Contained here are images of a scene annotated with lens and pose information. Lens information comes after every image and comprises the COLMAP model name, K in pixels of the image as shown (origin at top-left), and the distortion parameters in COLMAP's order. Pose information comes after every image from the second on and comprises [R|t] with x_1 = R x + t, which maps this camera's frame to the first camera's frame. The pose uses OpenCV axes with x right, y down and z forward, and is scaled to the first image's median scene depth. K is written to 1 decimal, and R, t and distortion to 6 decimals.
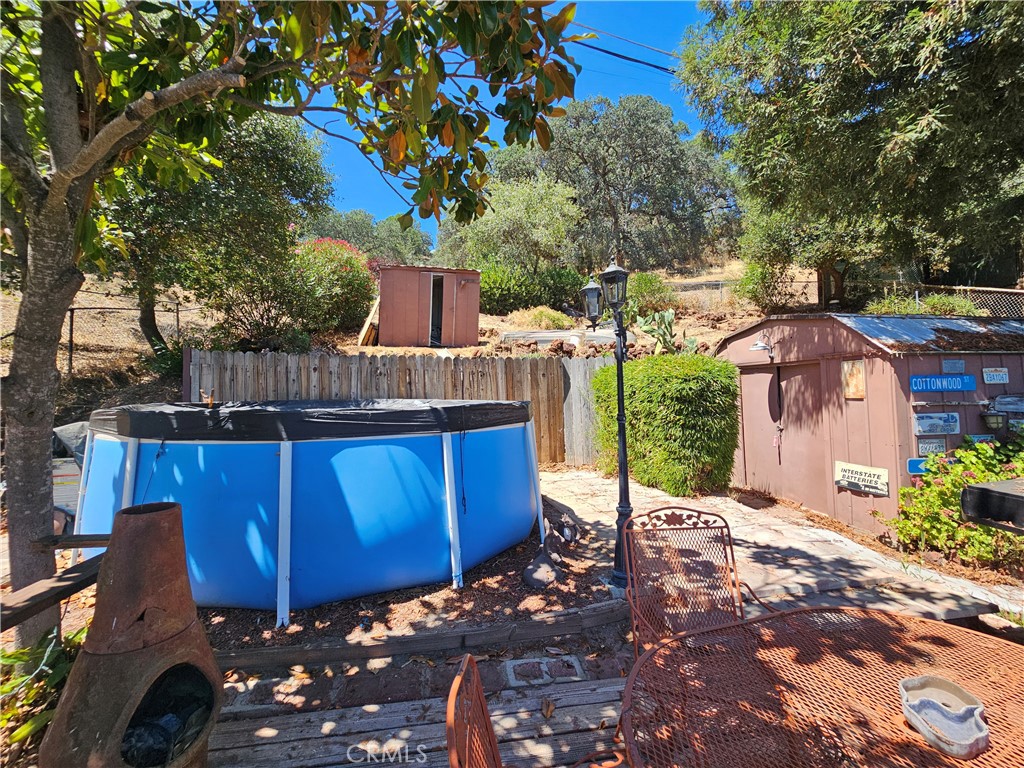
lens RADIAL K [[418.3, 0, 514.3], [0, 418.3, 373.8], [0, 0, 1]] dist [-0.000966, 0.000072]
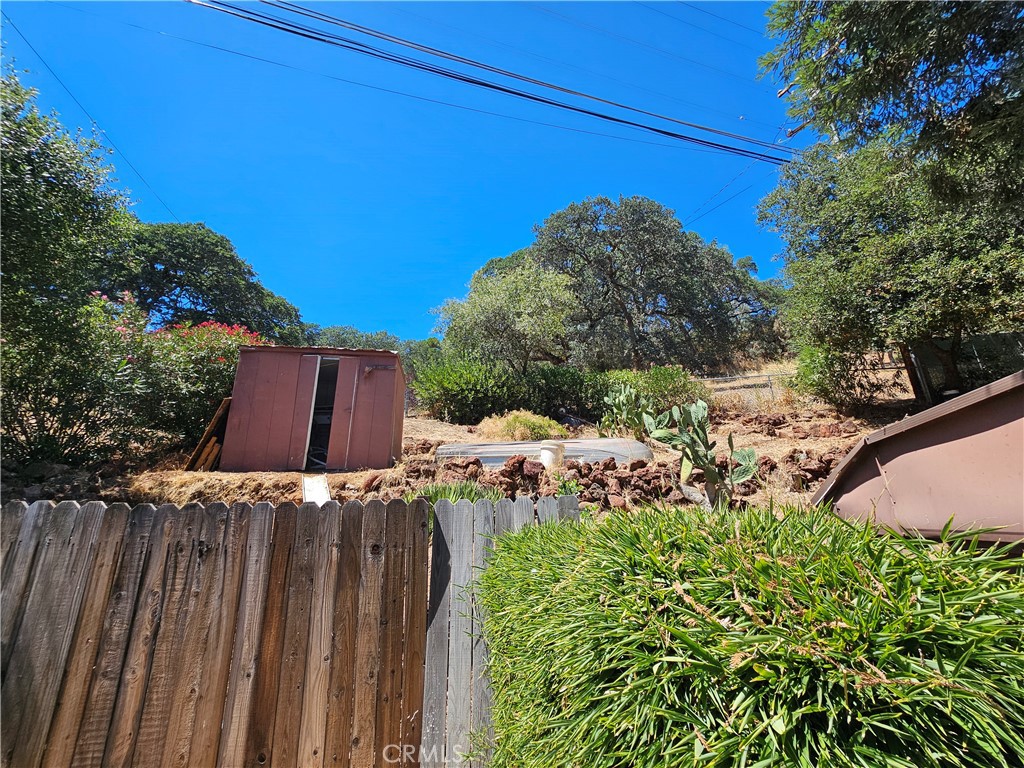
lens RADIAL K [[418.7, 0, 511.5], [0, 418.7, 371.5], [0, 0, 1]] dist [-0.000139, -0.000234]
pose [[0.996582, -0.029817, -0.077045, 0.292584], [0.007138, 0.960187, -0.279267, -0.057977], [0.082304, 0.277762, 0.957118, 0.751558]]
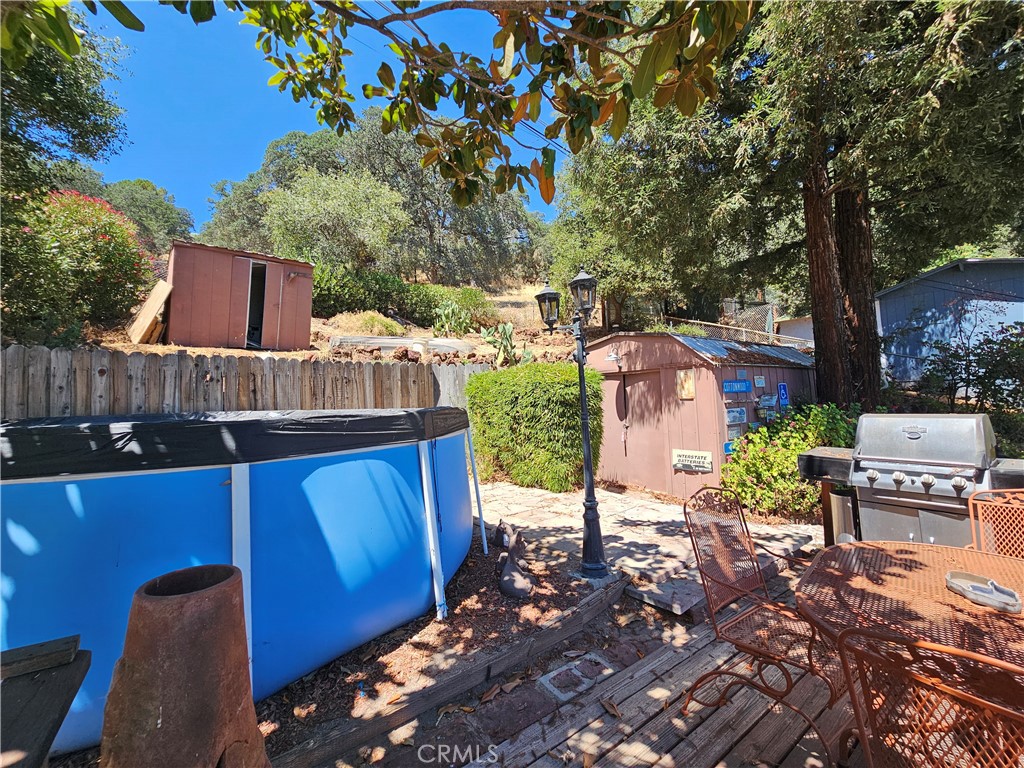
lens RADIAL K [[418.7, 0, 511.5], [0, 418.7, 371.5], [0, 0, 1]] dist [-0.000139, -0.000234]
pose [[0.891828, 0.014365, 0.452146, -0.205897], [0.000442, 0.999468, -0.032624, 0.012939], [-0.452374, 0.029295, 0.891347, 0.070899]]
